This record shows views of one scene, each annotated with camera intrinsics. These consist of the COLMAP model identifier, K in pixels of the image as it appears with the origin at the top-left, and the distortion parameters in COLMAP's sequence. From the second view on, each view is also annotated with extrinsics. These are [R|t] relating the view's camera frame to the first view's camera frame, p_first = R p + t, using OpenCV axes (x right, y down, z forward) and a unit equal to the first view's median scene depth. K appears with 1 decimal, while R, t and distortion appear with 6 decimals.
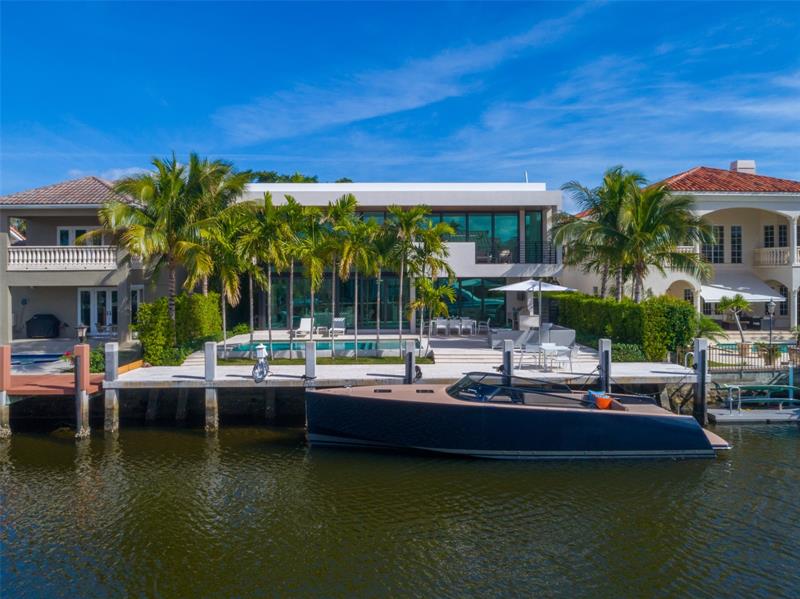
lens RADIAL K [[634.6, 0, 400.7], [0, 634.6, 271.7], [0, 0, 1]] dist [-0.011030, -0.002630]
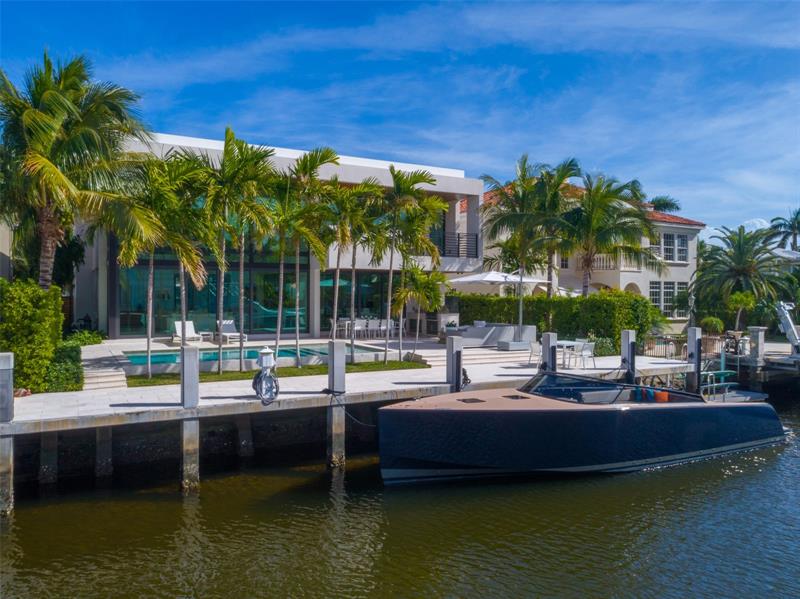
lens RADIAL K [[615.0, 0, 404.4], [0, 615.0, 302.5], [0, 0, 1]] dist [-0.014952, -0.001526]
pose [[0.884052, 0.000728, 0.467389, -0.344715], [-0.010416, 0.999781, 0.018144, 0.047663], [-0.467273, -0.020909, 0.883866, 0.319289]]
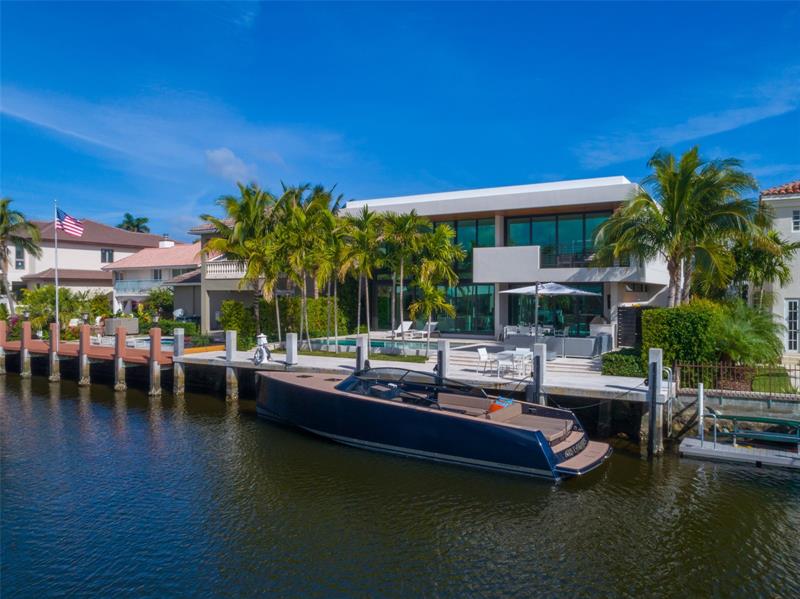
lens RADIAL K [[599.4, 0, 410.2], [0, 599.4, 333.6], [0, 0, 1]] dist [-0.045156, 0.003278]
pose [[0.852306, 0.038943, -0.521591, 0.537628], [-0.002955, 0.997567, 0.069652, 0.029889], [0.523035, -0.057823, 0.850348, 0.162434]]
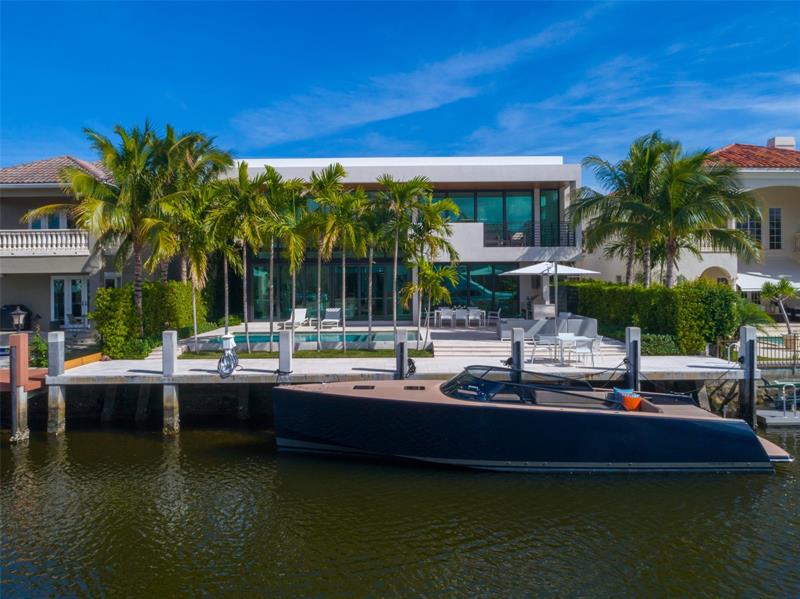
lens RADIAL K [[634.6, 0, 400.7], [0, 634.6, 271.7], [0, 0, 1]] dist [-0.011030, -0.002630]
pose [[0.999548, -0.003771, -0.029839, 0.034391], [0.003809, 0.999992, 0.001214, 0.026883], [0.029834, -0.001327, 0.999554, 0.131400]]
